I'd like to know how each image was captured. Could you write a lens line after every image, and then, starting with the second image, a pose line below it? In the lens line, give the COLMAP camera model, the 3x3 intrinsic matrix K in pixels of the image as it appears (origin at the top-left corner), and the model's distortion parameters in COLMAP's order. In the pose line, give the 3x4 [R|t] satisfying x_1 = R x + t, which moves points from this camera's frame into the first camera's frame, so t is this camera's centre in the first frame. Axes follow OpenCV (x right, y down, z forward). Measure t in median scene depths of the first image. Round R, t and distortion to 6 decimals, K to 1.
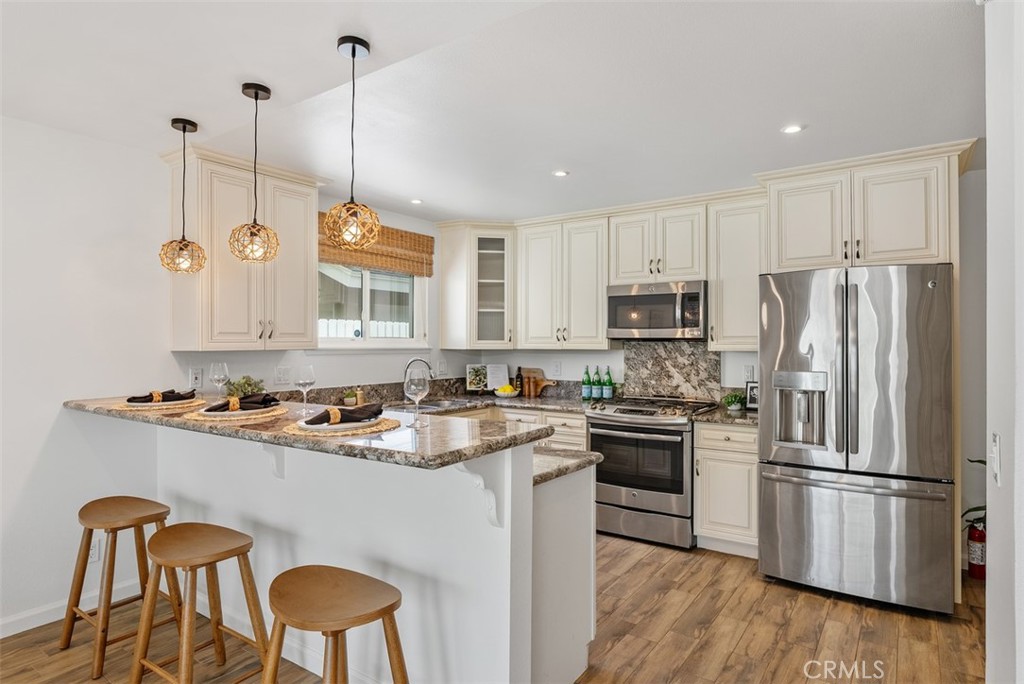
lens RADIAL K [[577.5, 0, 509.2], [0, 577.5, 342.5], [0, 0, 1]] dist [-0.012259, 0.000048]
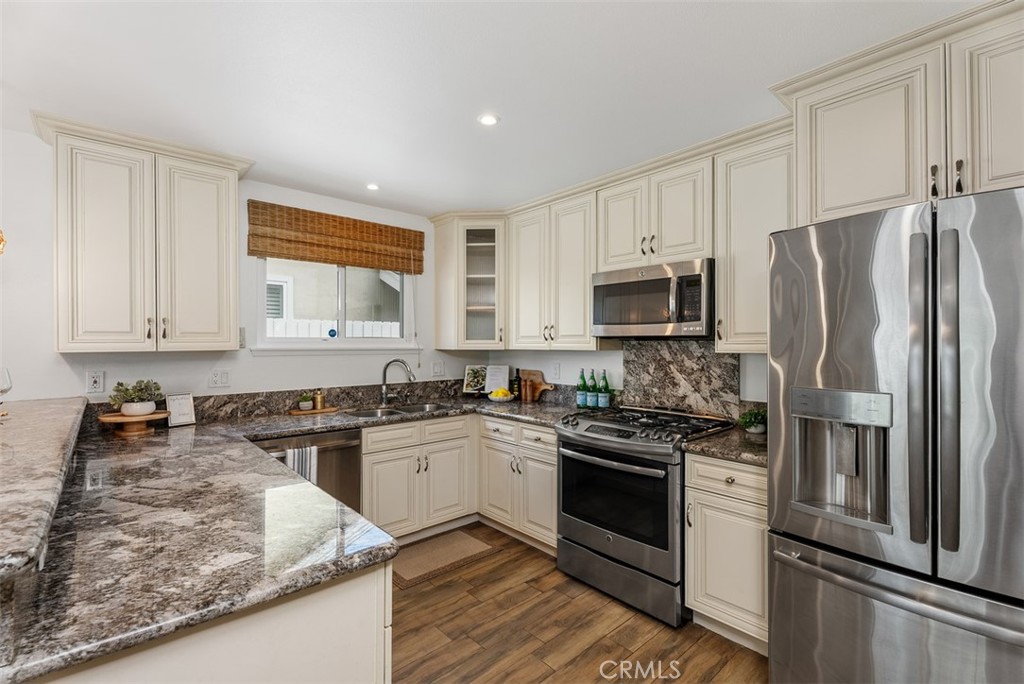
lens RADIAL K [[452.5, 0, 513.7], [0, 452.5, 345.2], [0, 0, 1]] dist [-0.000213, 0.000364]
pose [[0.974314, -0.001462, -0.225191, 0.216236], [0.002761, 0.999981, 0.005454, 0.000793], [0.225178, -0.005935, 0.974299, 0.360631]]
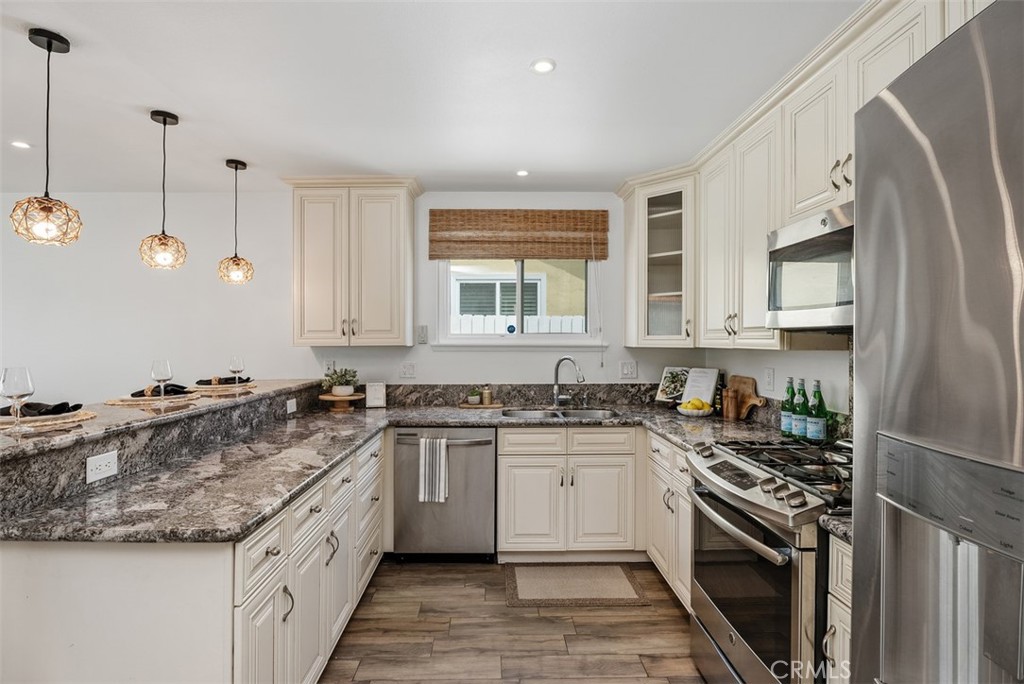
lens RADIAL K [[498.6, 0, 504.7], [0, 498.6, 342.8], [0, 0, 1]] dist [-0.014024, 0.000942]
pose [[0.586010, 0.002285, -0.810301, 0.424445], [0.002963, 0.999983, 0.004962, 0.002589], [0.810298, -0.005309, 0.585993, 0.552519]]
